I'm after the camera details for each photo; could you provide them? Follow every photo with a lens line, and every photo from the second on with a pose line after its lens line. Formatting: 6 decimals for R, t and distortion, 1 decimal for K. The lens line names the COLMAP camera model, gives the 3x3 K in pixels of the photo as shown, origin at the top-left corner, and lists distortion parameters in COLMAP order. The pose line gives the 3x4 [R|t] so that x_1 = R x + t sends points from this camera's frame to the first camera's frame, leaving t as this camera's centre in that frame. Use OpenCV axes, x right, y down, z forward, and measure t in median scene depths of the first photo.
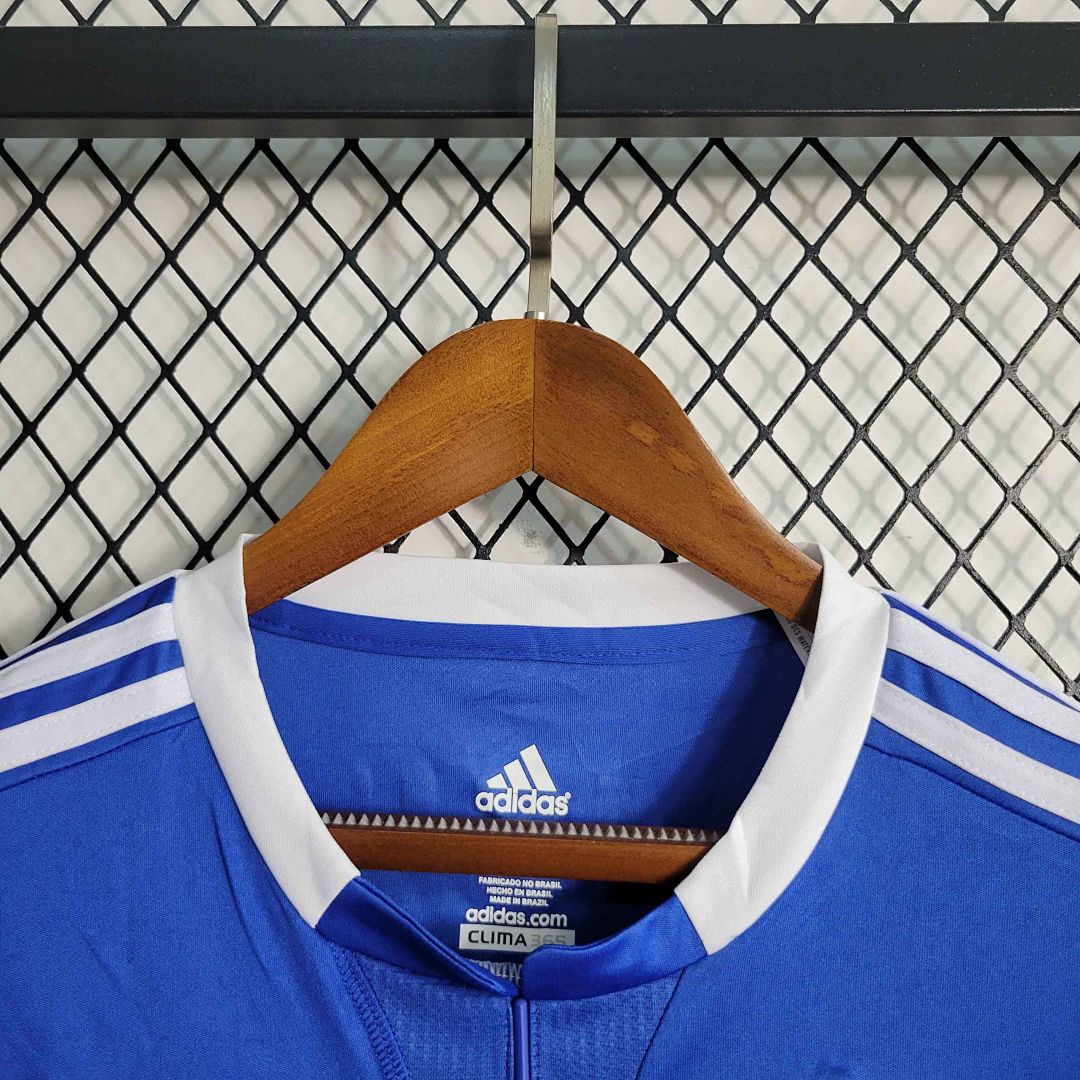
lens RADIAL K [[1099.5, 0, 540.1], [0, 1099.5, 536.6], [0, 0, 1]] dist [0.015893, 0.000000]
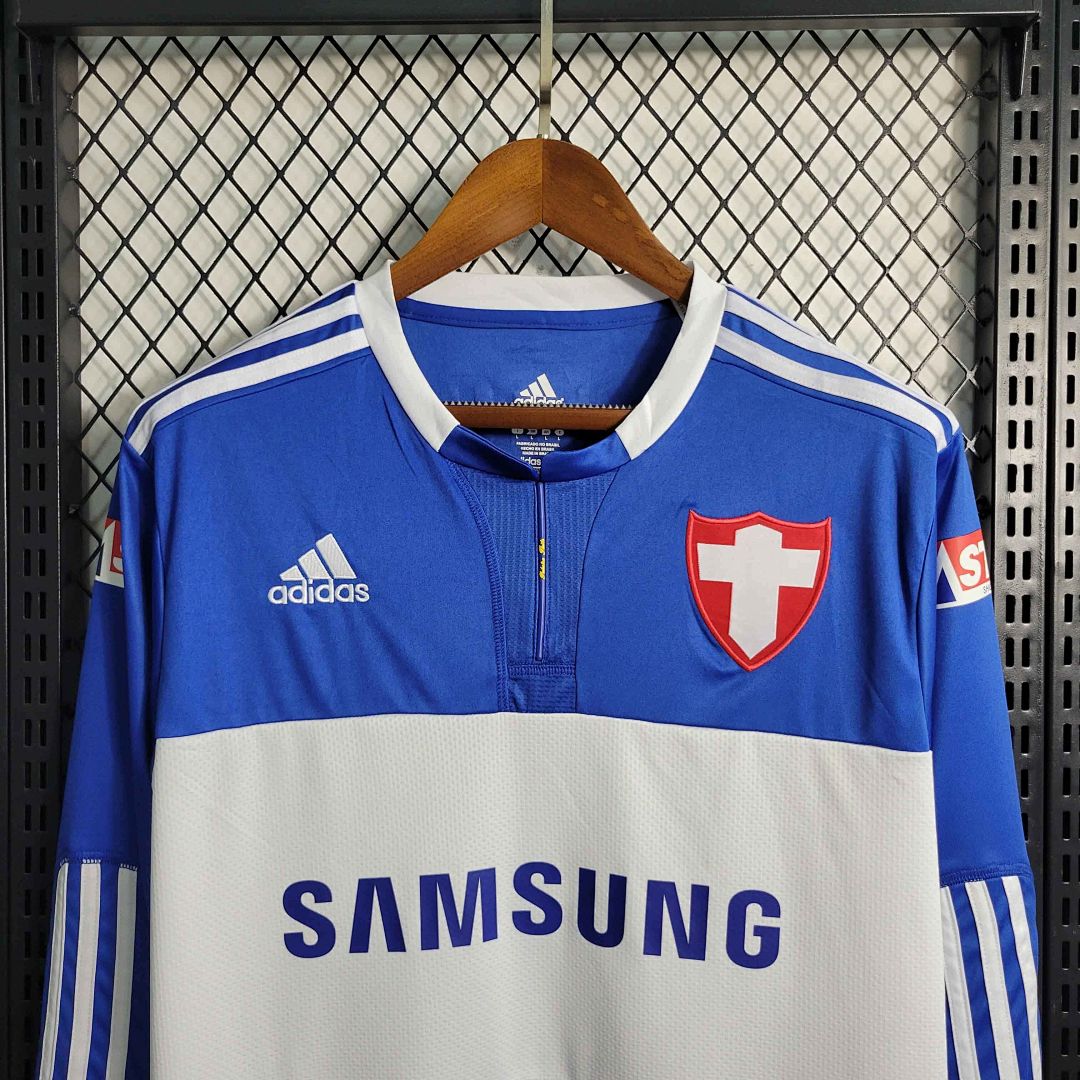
lens RADIAL K [[1099.5, 0, 541.2], [0, 1099.5, 543.3], [0, 0, 1]] dist [0.015893, 0.000000]
pose [[0.999928, -0.011674, 0.002788, -0.019026], [0.011181, 0.990471, 0.137265, 0.210136], [-0.004364, -0.137224, 0.990530, -0.880406]]
